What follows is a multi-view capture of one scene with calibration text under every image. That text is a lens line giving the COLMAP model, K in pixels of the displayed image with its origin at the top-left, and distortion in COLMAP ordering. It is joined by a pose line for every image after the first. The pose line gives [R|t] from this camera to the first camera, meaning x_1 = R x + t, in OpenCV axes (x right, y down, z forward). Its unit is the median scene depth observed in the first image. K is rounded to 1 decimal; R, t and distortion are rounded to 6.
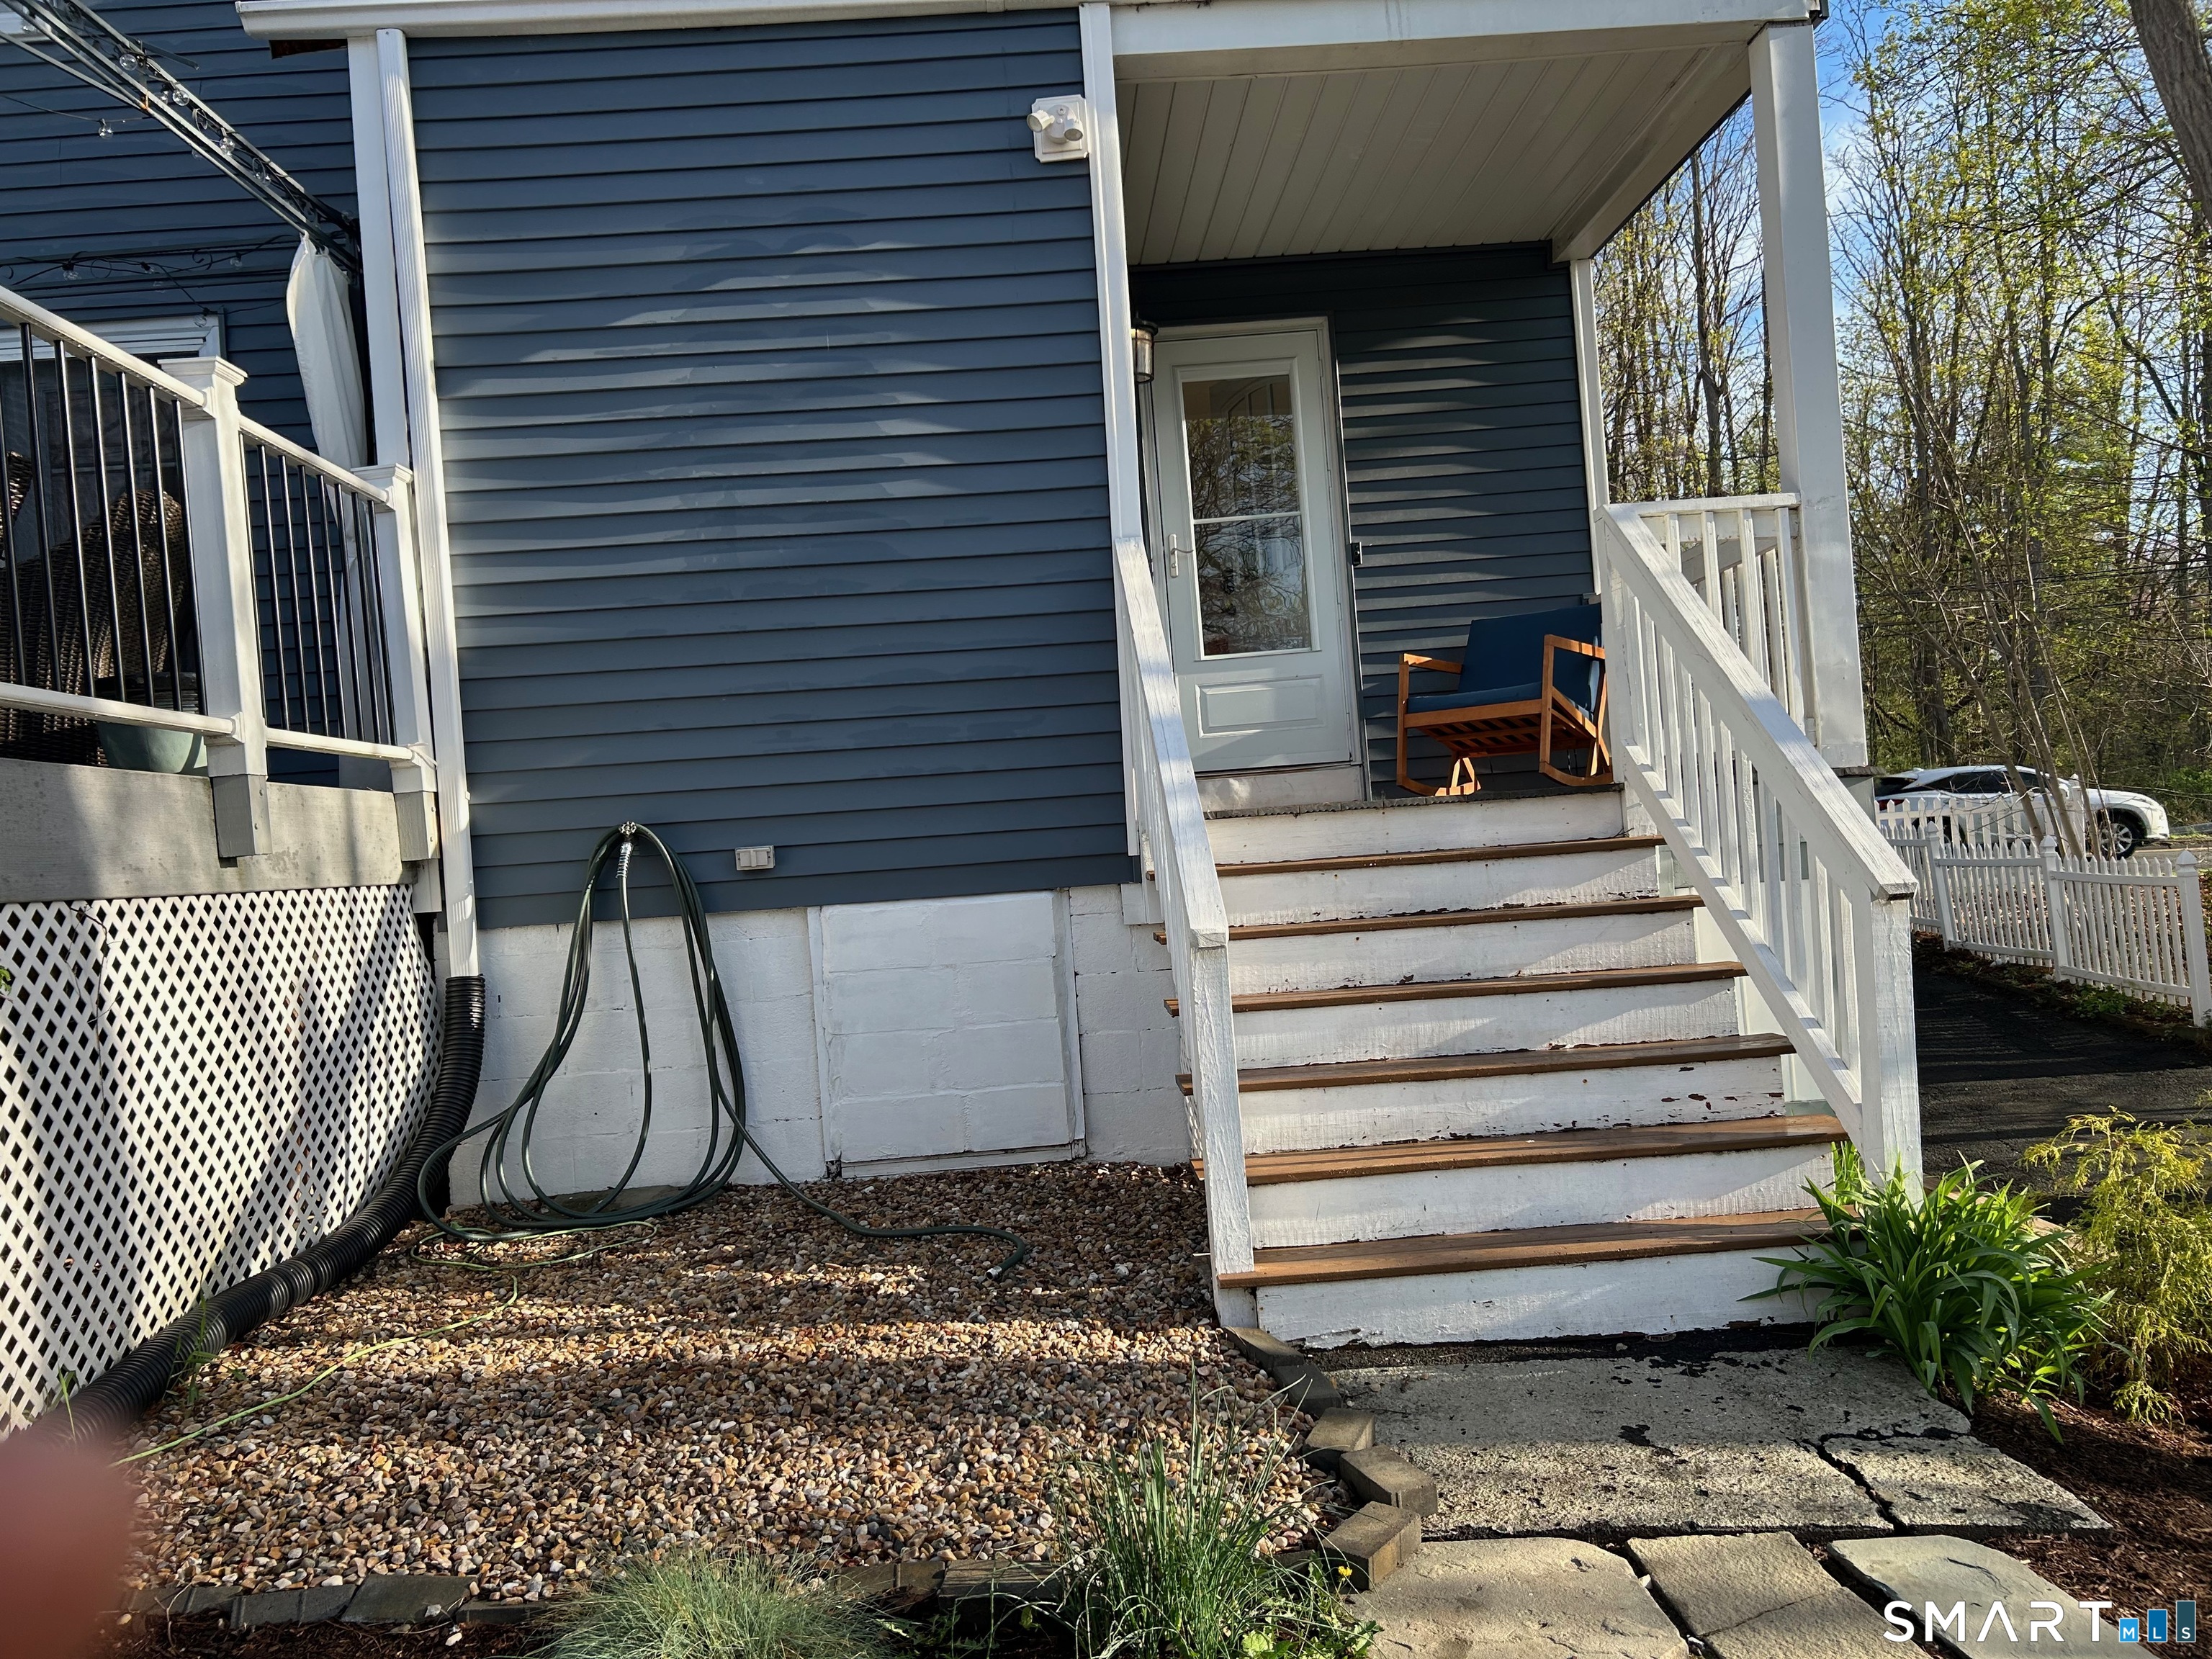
lens RADIAL K [[1674.2, 0, 1111.7], [0, 1674.2, 827.6], [0, 0, 1]] dist [0.009368, -0.019846]
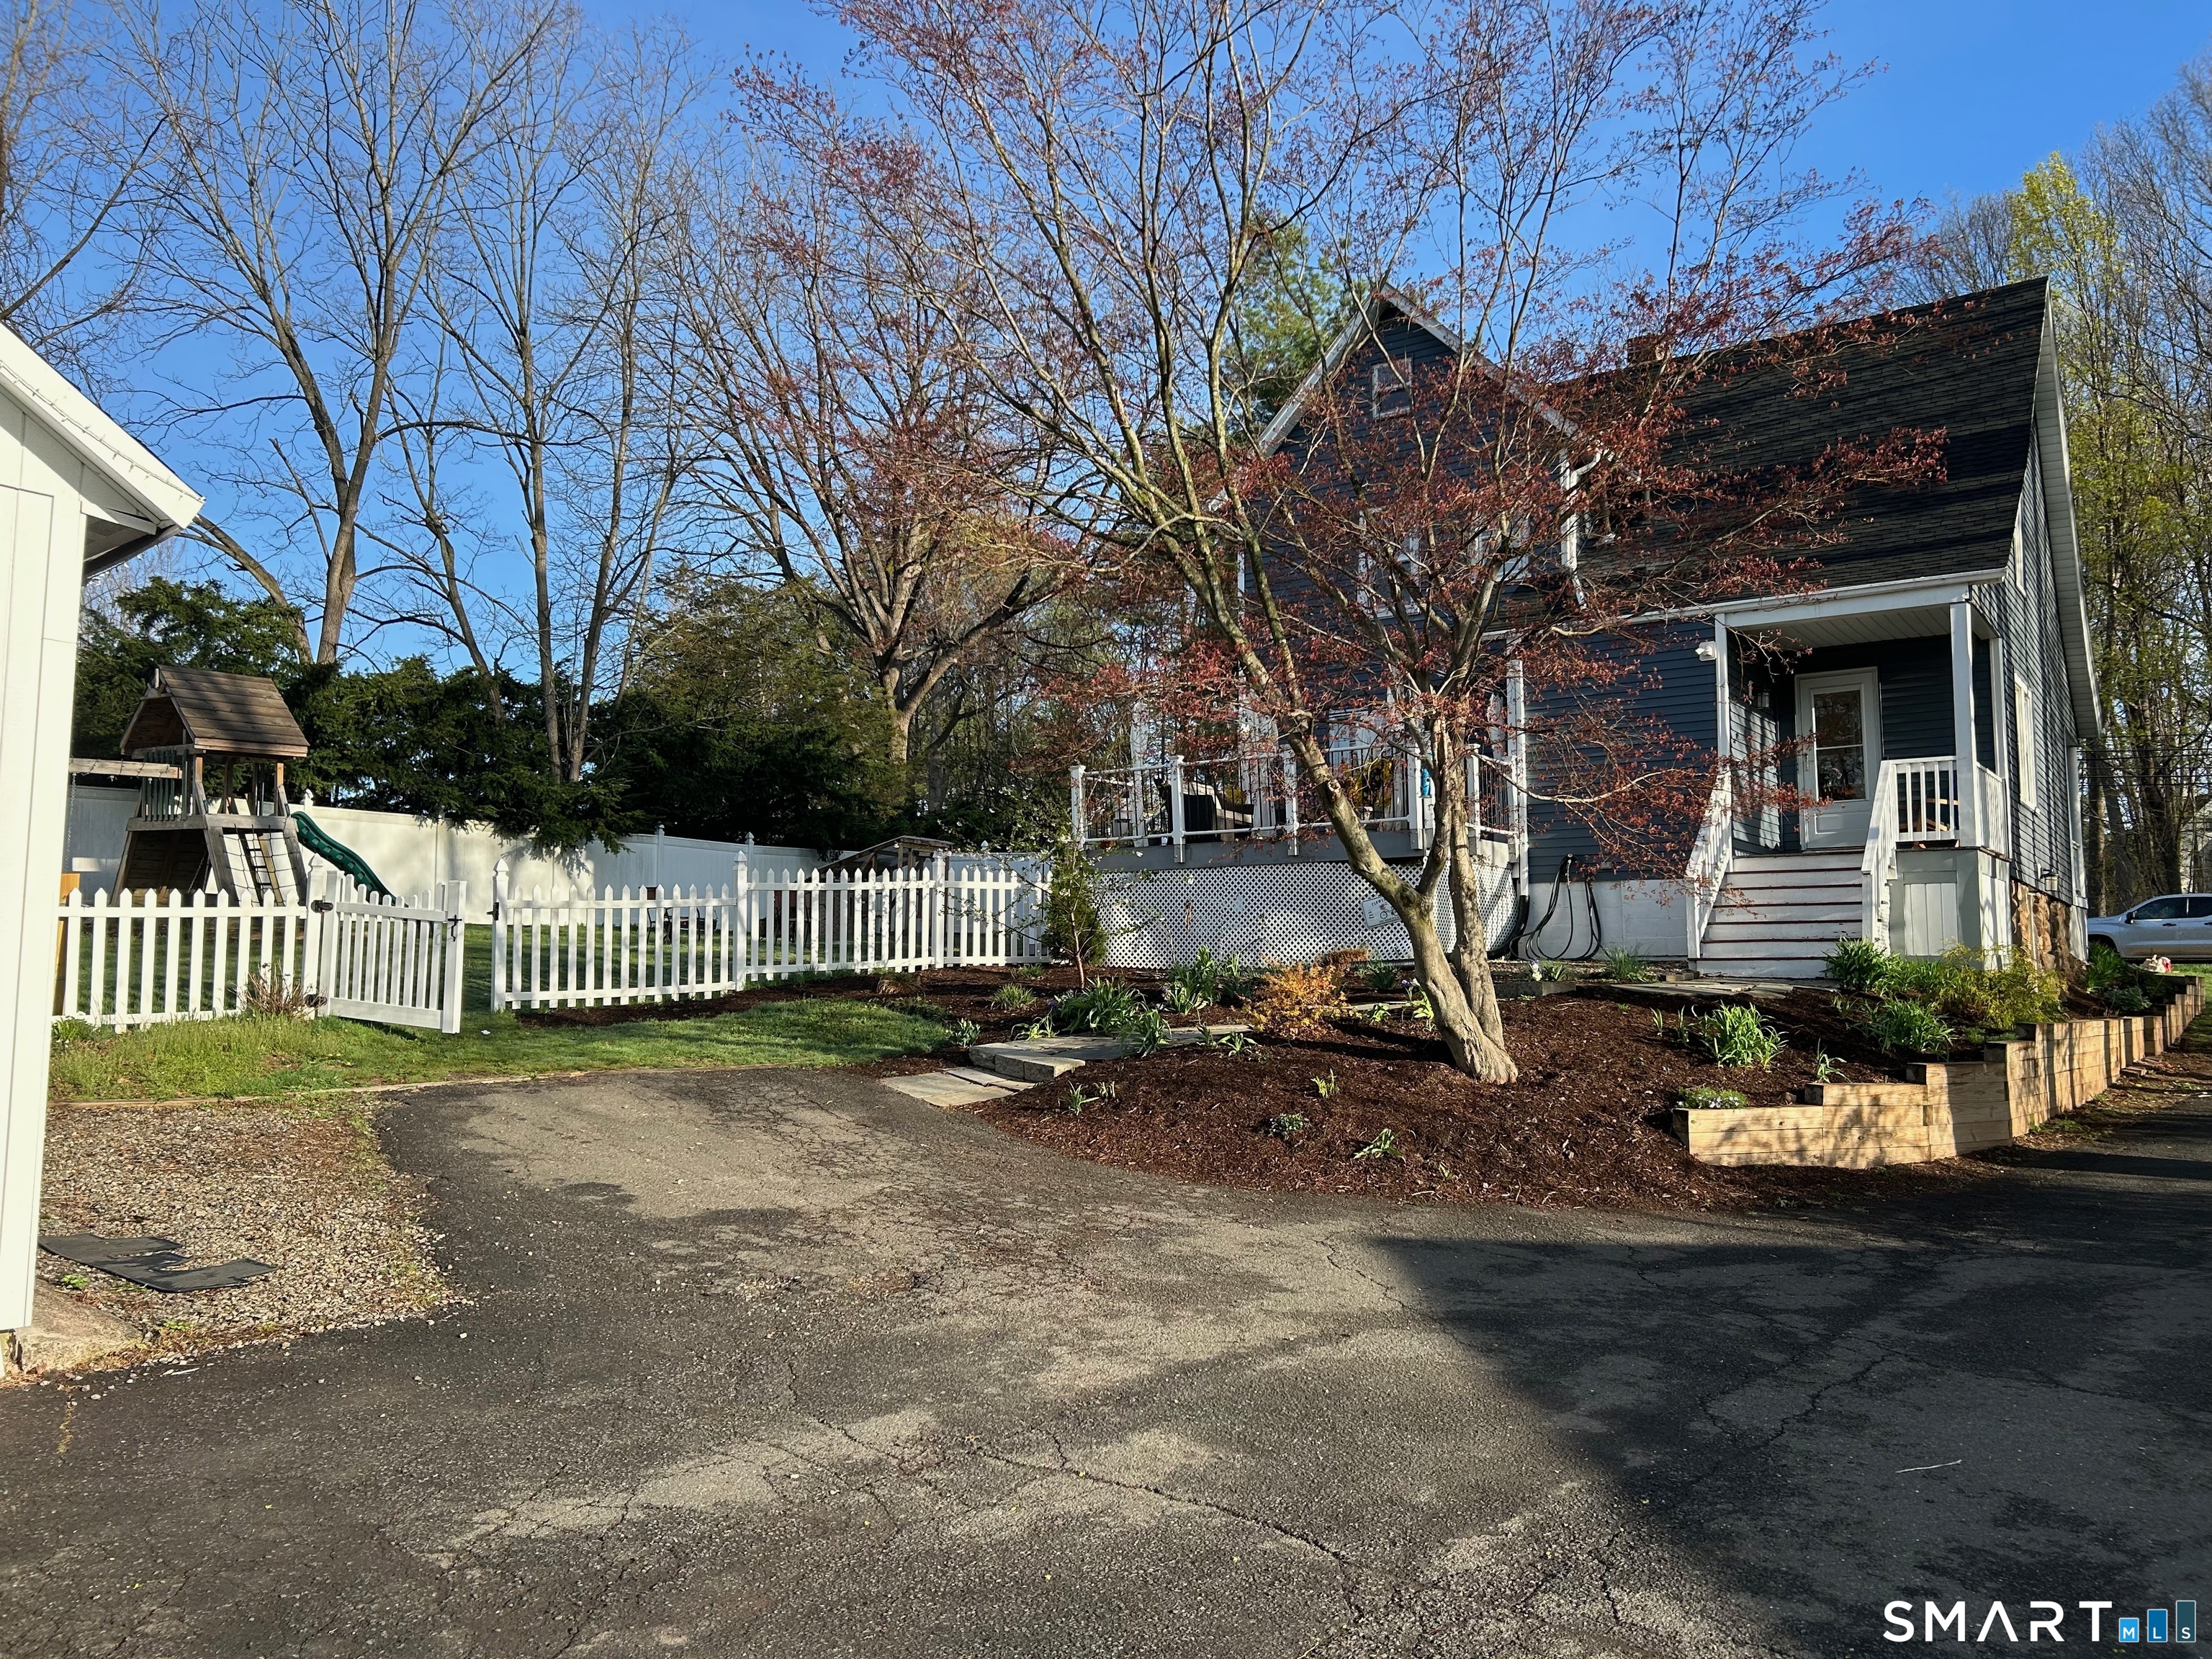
lens RADIAL K [[1674.2, 0, 1110.2], [0, 1674.2, 821.8], [0, 0, 1]] dist [0.009368, -0.019846]
pose [[0.807989, 0.012894, -0.589057, 1.030557], [-0.056688, 0.996824, -0.055938, 0.184012], [0.586464, 0.078590, 0.806153, -2.481372]]
